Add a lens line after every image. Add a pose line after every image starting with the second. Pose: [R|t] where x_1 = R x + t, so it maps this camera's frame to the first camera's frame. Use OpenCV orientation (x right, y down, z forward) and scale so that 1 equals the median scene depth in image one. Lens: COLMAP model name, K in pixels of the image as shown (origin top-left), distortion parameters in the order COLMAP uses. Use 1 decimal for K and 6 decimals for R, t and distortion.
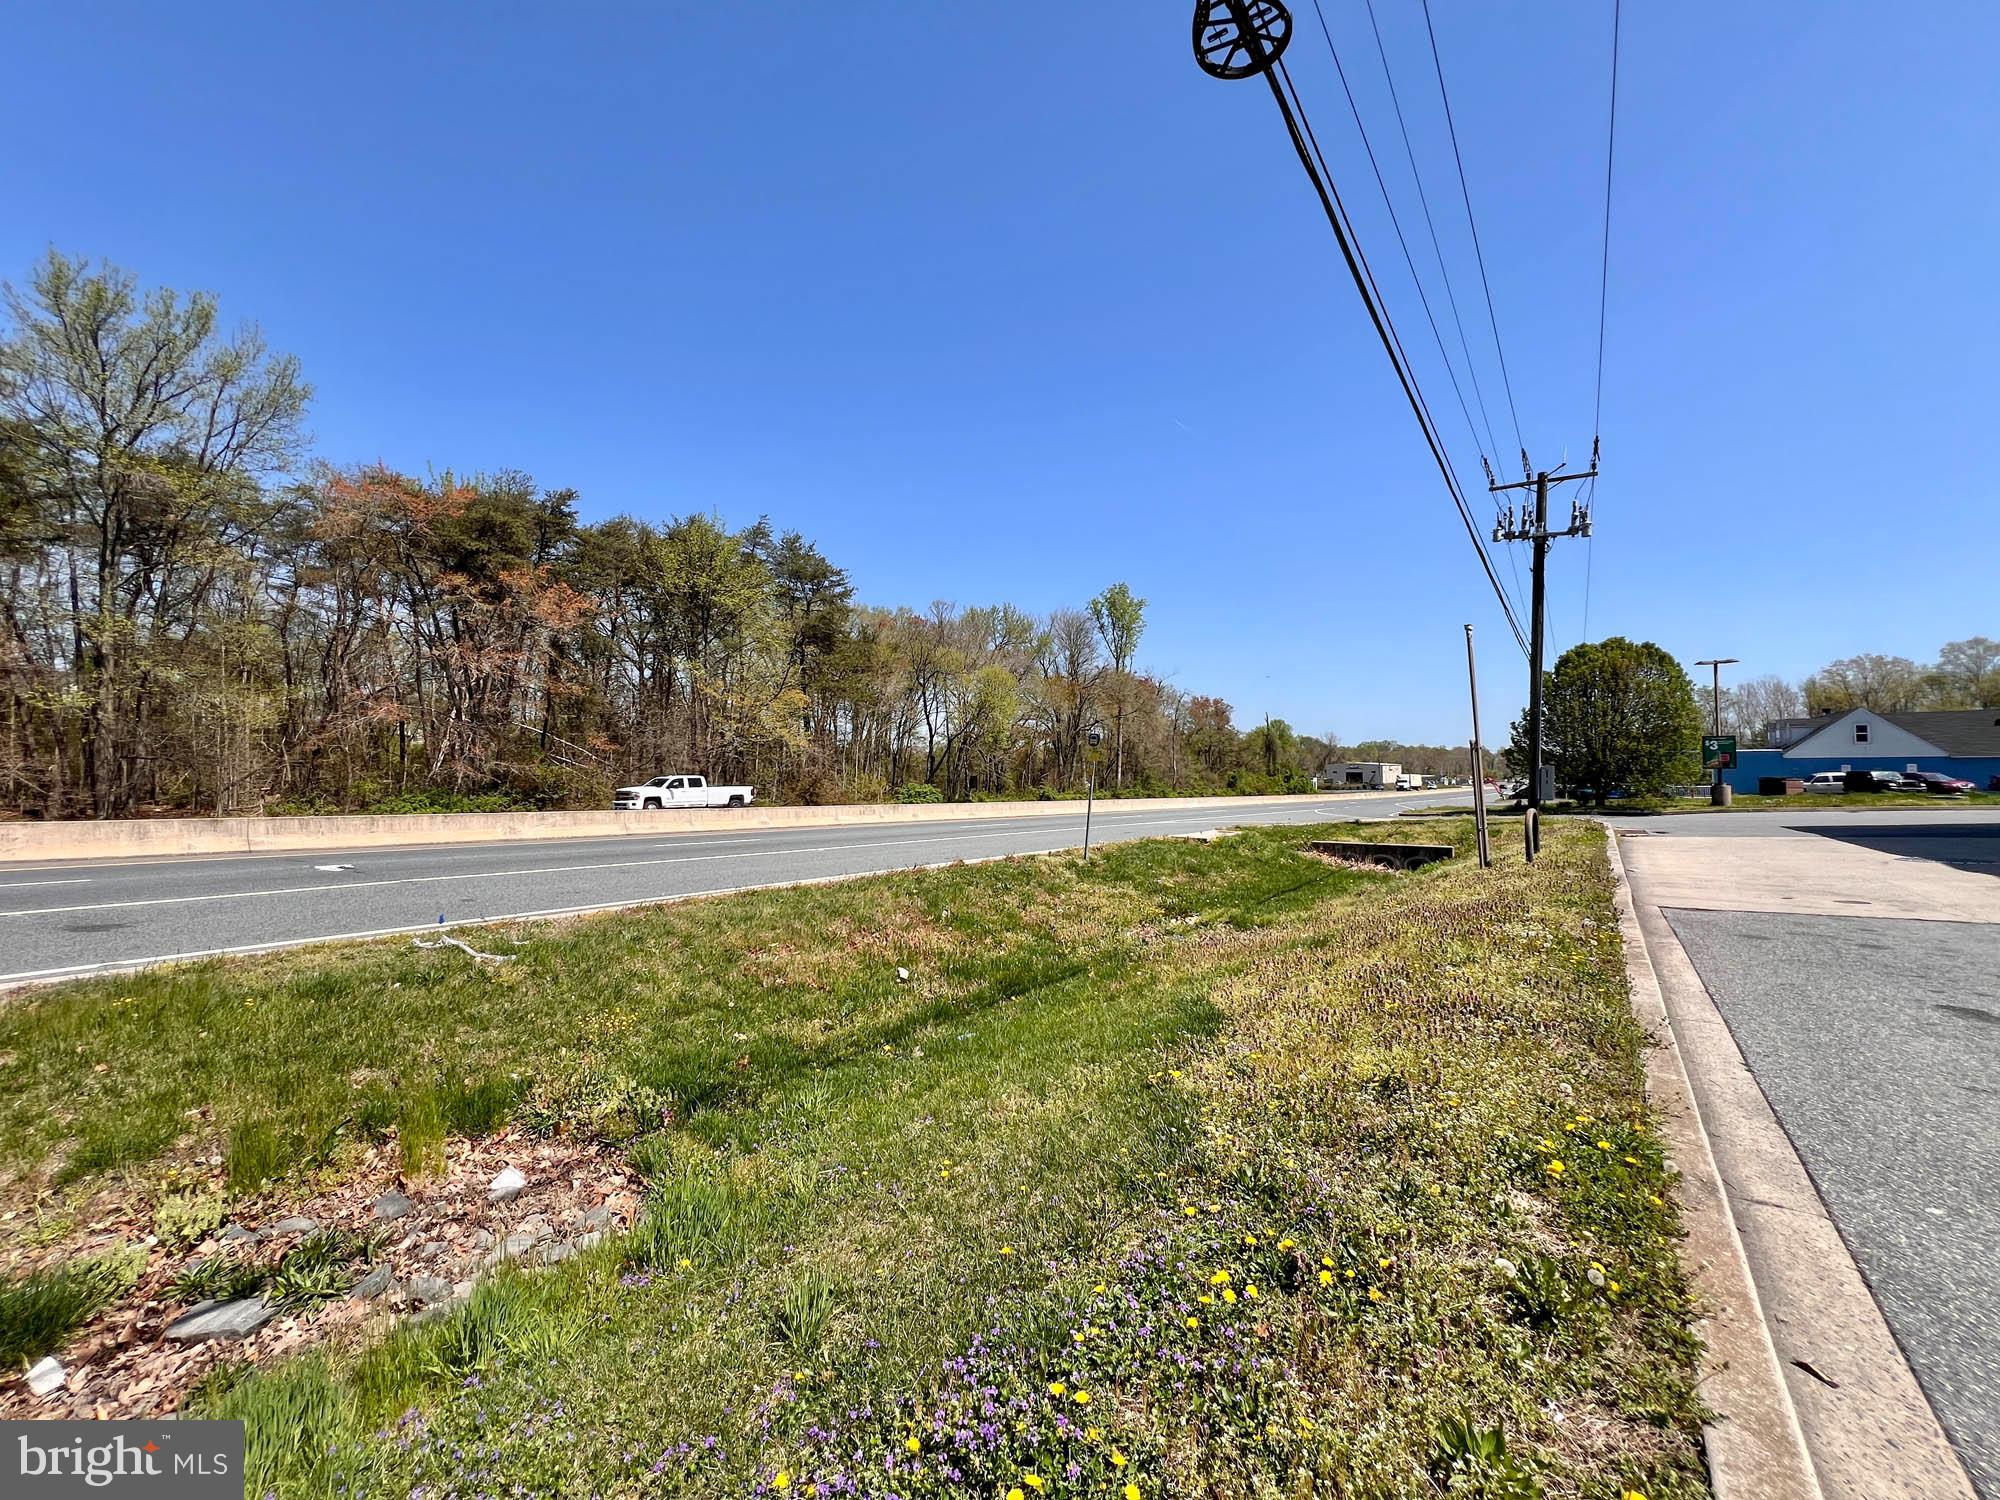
lens RADIAL K [[794.7, 0, 1000.0], [0, 794.7, 750.0], [0, 0, 1]] dist [-0.001049, -0.000052]
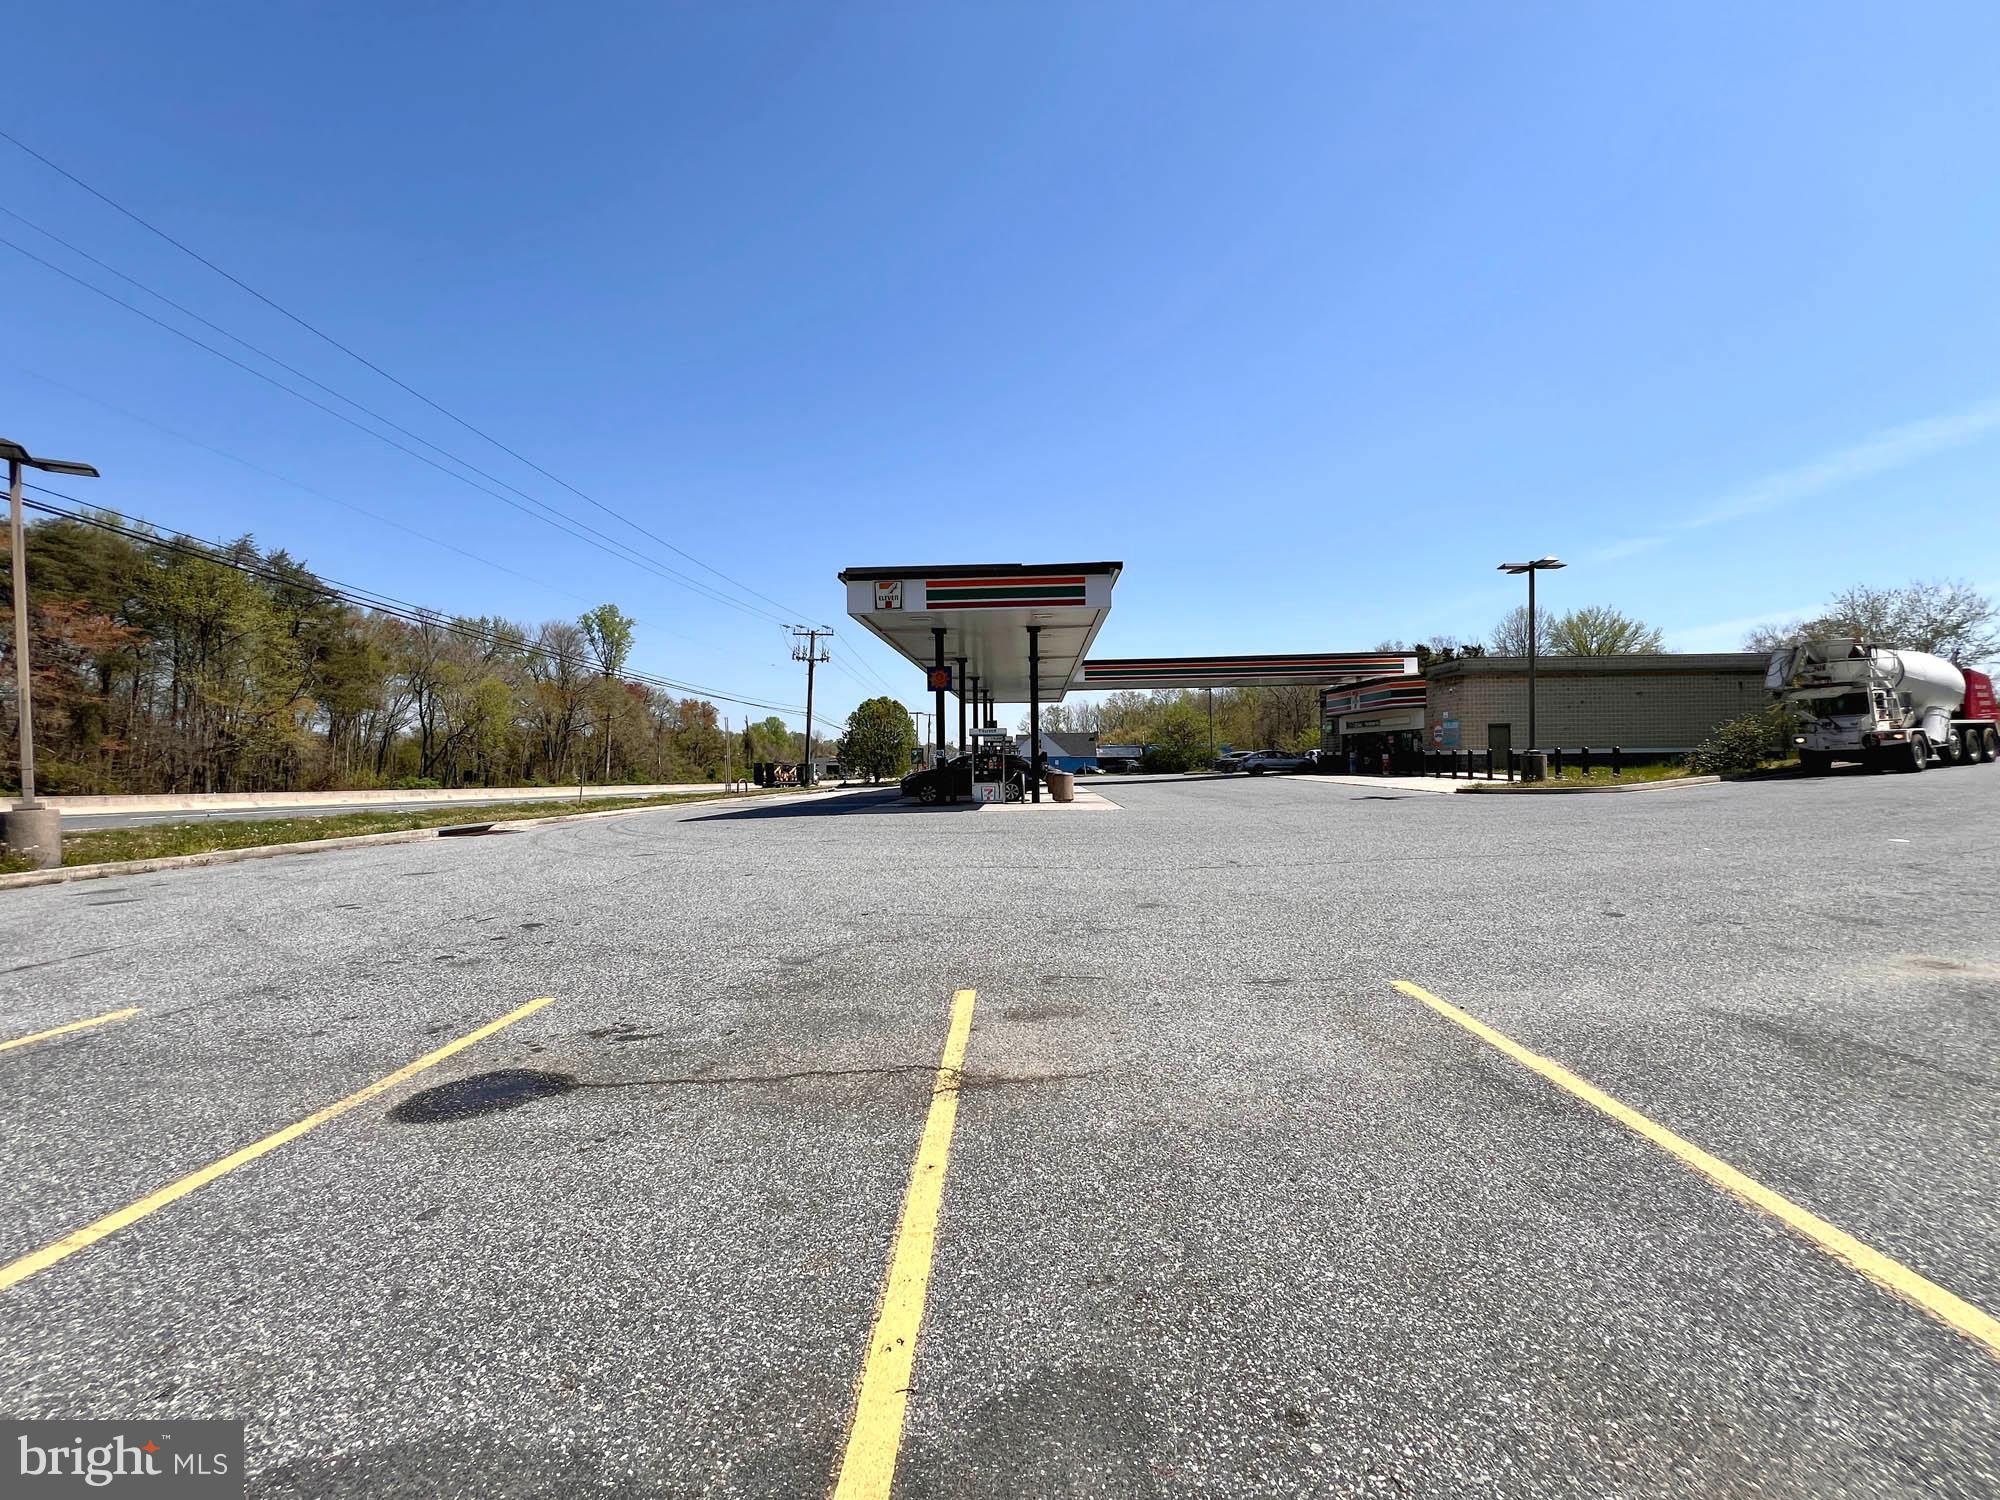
lens RADIAL K [[794.7, 0, 1000.0], [0, 794.7, 750.0], [0, 0, 1]] dist [-0.001049, -0.000052]
pose [[0.824963, 0.006924, 0.565144, -0.039227], [-0.011888, 0.999916, 0.005102, -0.010070], [-0.565062, -0.010928, 0.824976, -0.327182]]
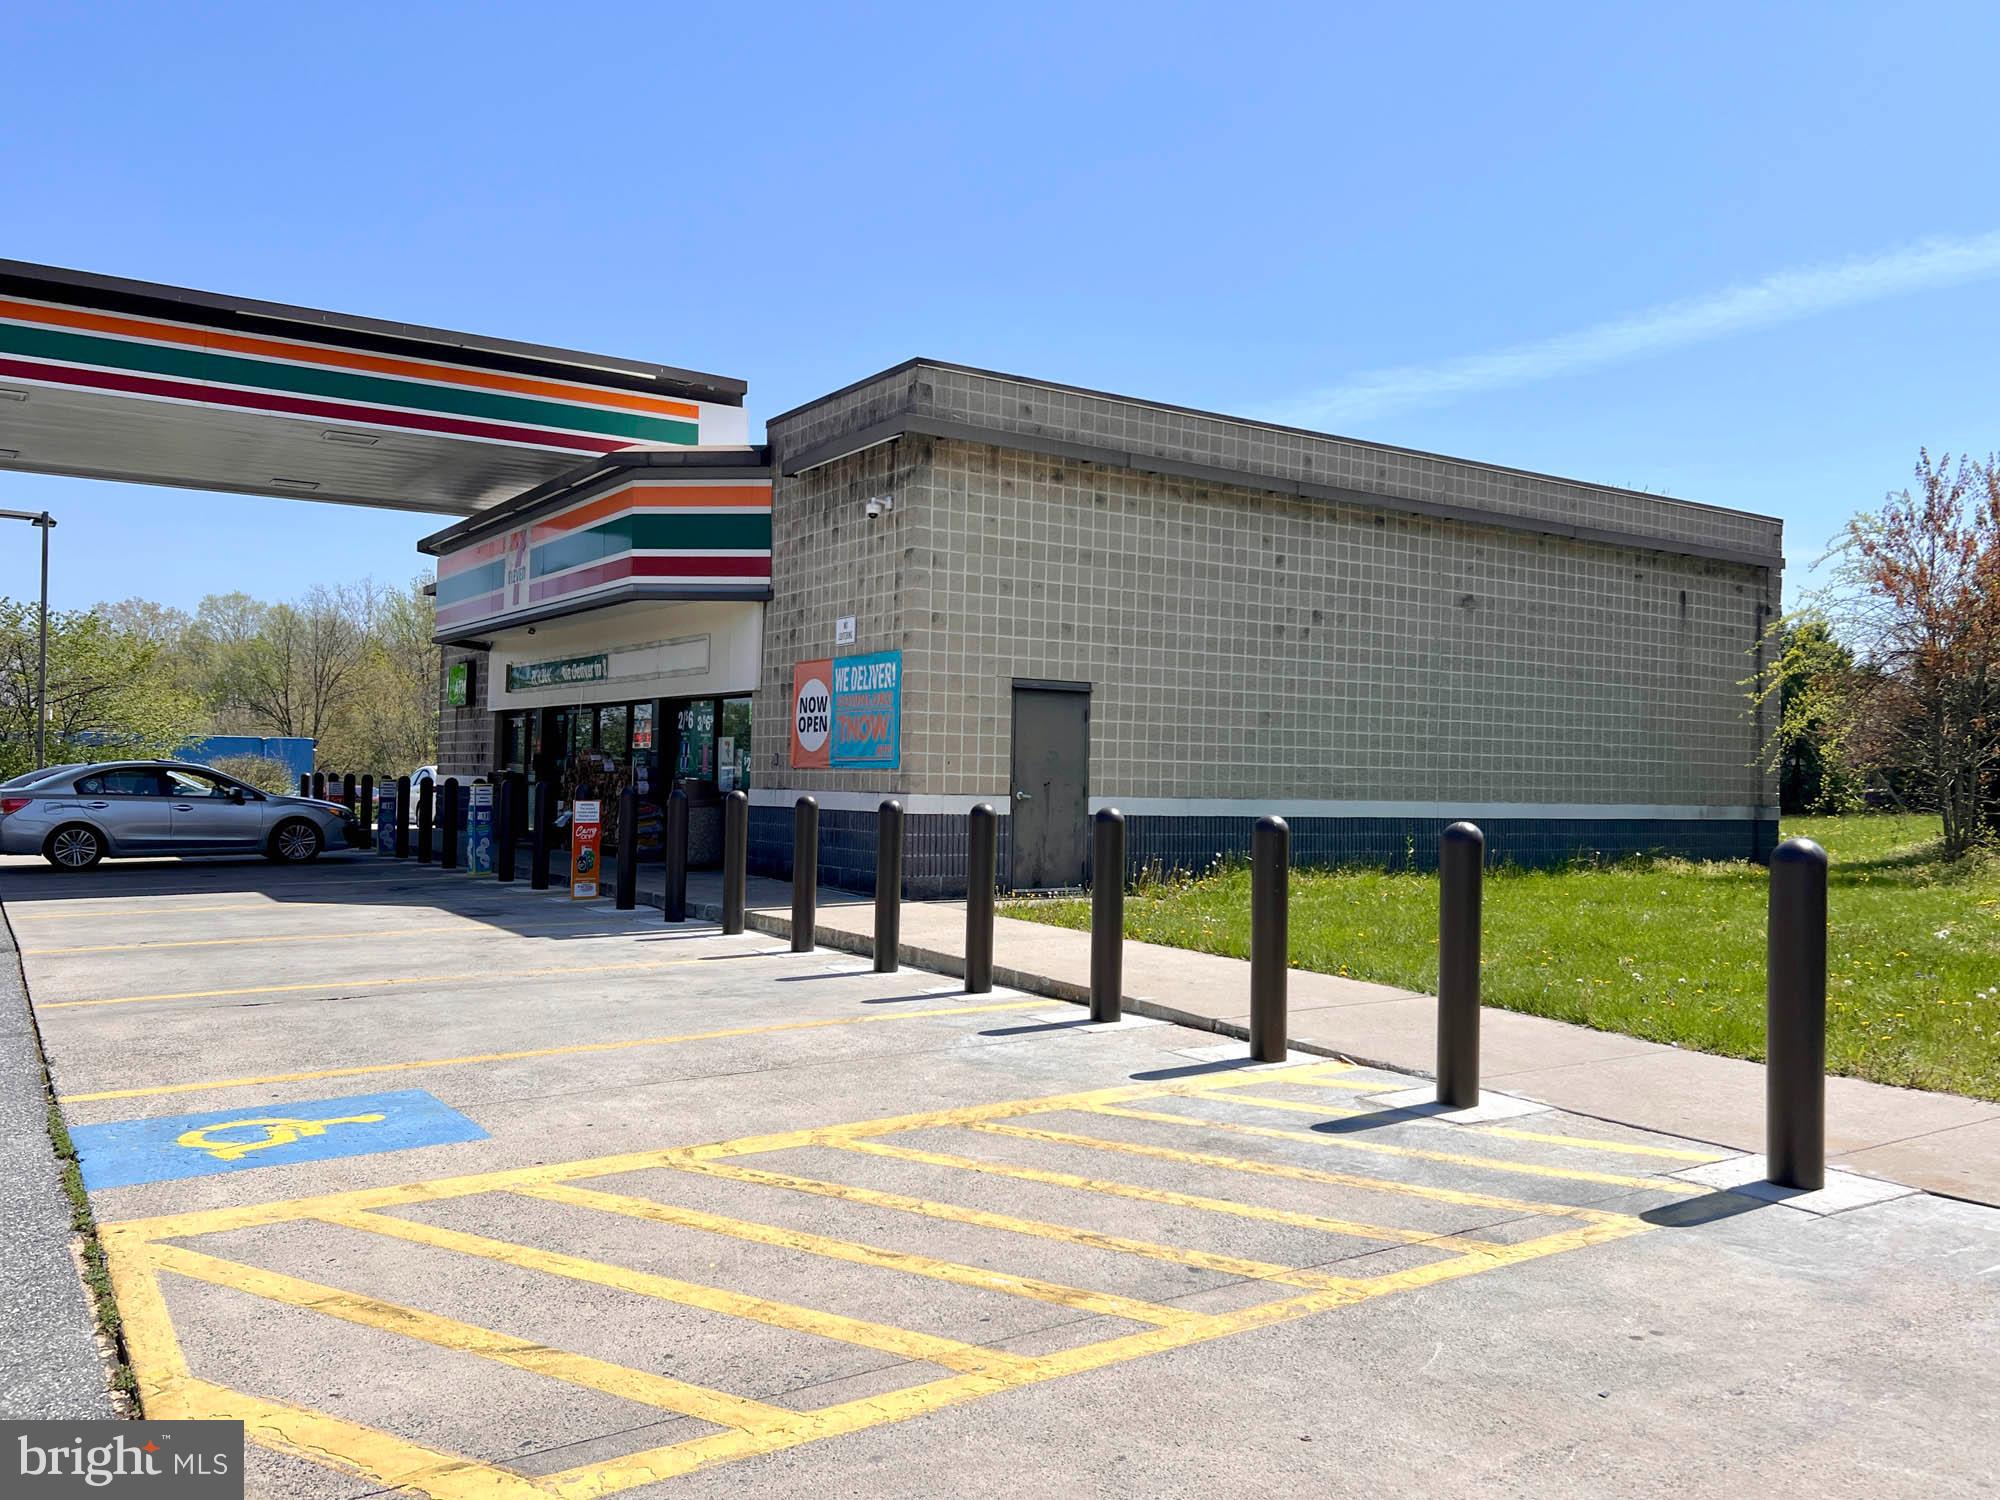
lens RADIAL K [[1539.7, 0, 1000.0], [0, 1539.7, 750.0], [0, 0, 1]] dist [0.036724, 0.000711]
pose [[0.339312, 0.033122, 0.940090, 0.225833], [-0.046945, 0.998731, -0.018244, -0.012923], [-0.939502, -0.037942, 0.340437, -0.194463]]
